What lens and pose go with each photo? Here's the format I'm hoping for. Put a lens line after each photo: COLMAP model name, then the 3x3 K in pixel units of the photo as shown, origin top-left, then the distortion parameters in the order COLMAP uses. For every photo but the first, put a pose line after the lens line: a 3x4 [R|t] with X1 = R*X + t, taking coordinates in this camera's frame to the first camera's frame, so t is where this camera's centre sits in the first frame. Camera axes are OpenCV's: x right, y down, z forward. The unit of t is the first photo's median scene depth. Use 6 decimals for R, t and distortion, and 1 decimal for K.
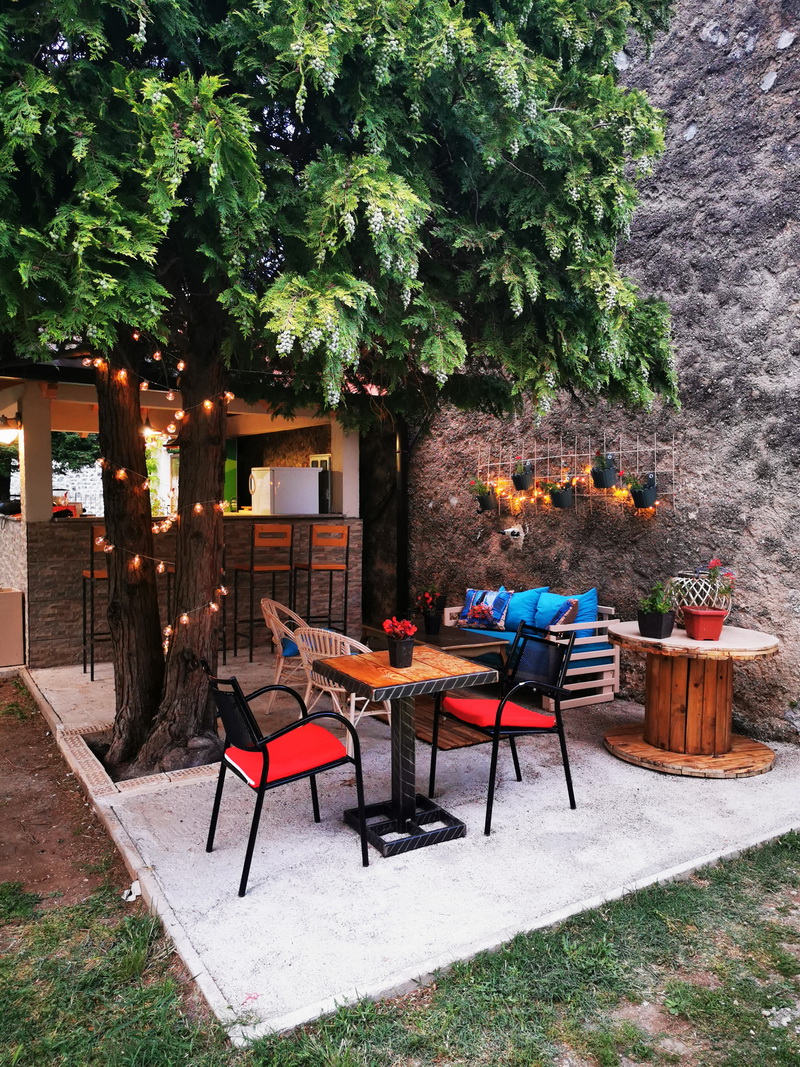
lens RADIAL K [[843.4, 0, 395.8], [0, 843.4, 536.4], [0, 0, 1]] dist [0.035680, -0.004196]
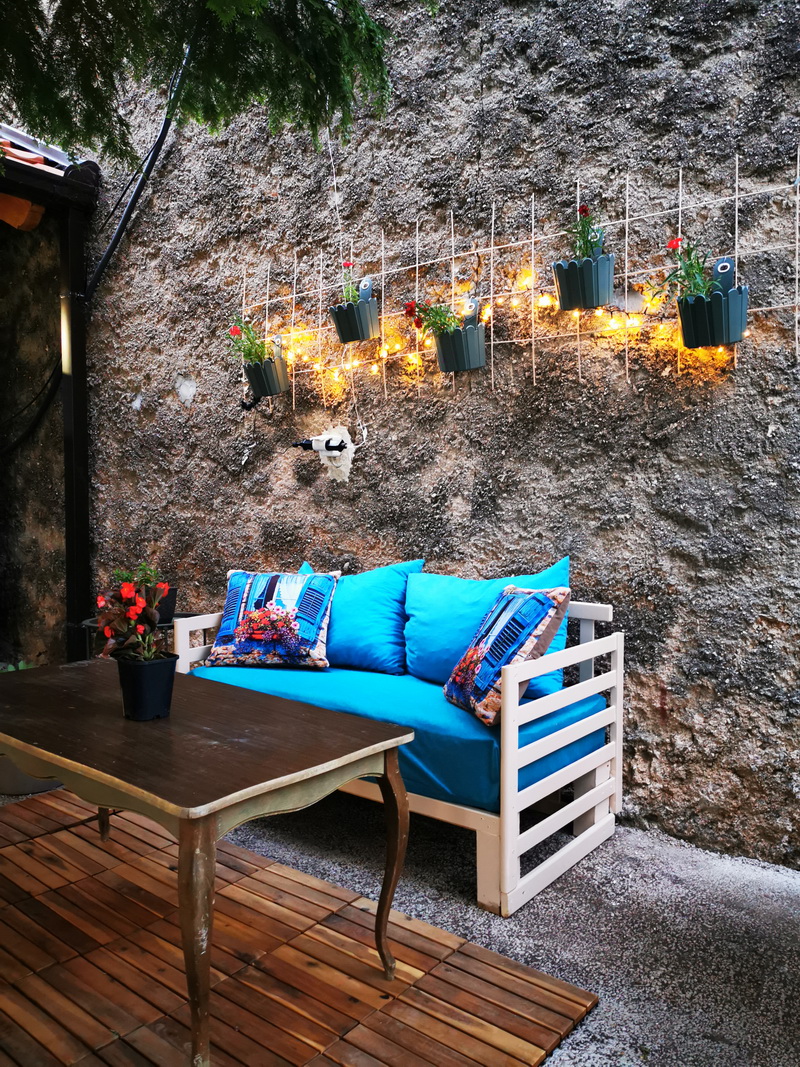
lens RADIAL K [[843.4, 0, 403.3], [0, 843.4, 528.0], [0, 0, 1]] dist [0.035680, -0.004196]
pose [[0.940541, -0.010615, 0.339515, 0.023057], [0.007769, 0.999922, 0.009742, 0.037921], [-0.339592, -0.006525, 0.940550, 0.579252]]
